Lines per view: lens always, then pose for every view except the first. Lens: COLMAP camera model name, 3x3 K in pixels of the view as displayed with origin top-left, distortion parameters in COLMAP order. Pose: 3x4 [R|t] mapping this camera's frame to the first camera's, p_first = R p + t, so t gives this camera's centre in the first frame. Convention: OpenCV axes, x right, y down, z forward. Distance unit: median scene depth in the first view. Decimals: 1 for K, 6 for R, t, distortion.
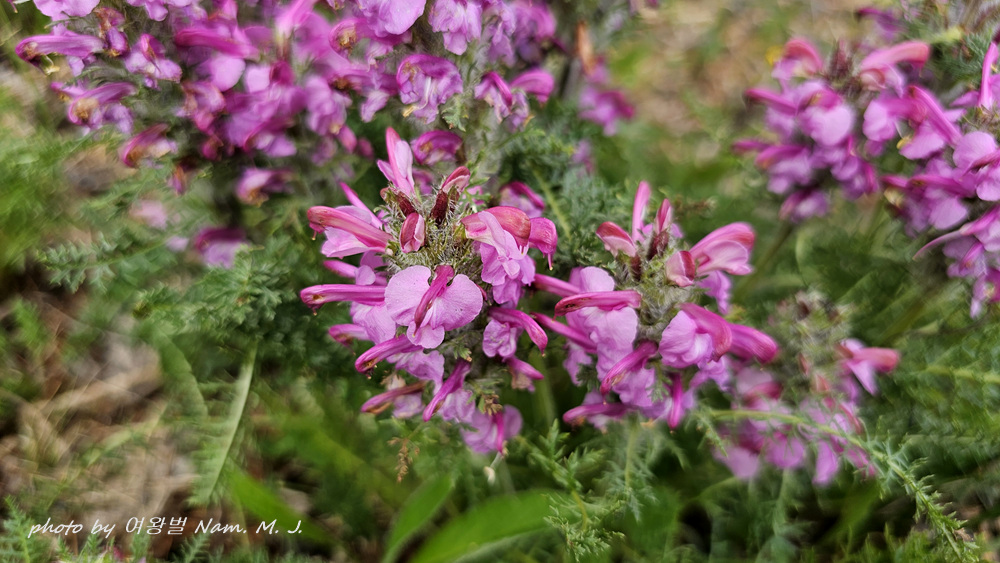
lens RADIAL K [[743.8, 0, 479.5], [0, 743.8, 279.7], [0, 0, 1]] dist [-0.073020, 0.000799]
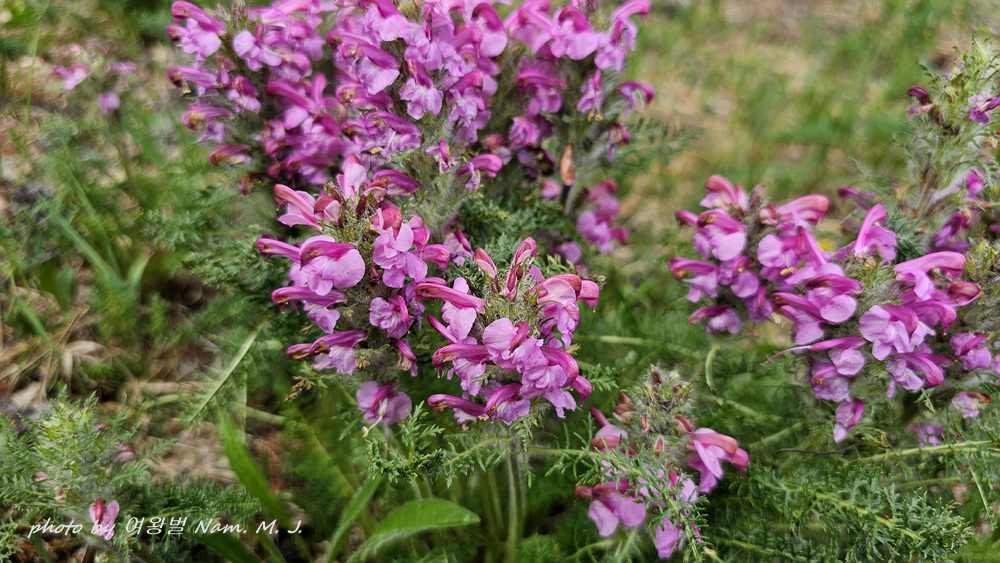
lens RADIAL K [[716.3, 0, 500.0], [0, 716.3, 281.5], [0, 0, 1]] dist [-0.046439, -0.000640]
pose [[0.947709, 0.223344, -0.227957, 0.468617], [-0.269073, 0.943287, -0.194447, 0.200881], [0.171600, 0.245616, 0.954058, -0.203861]]
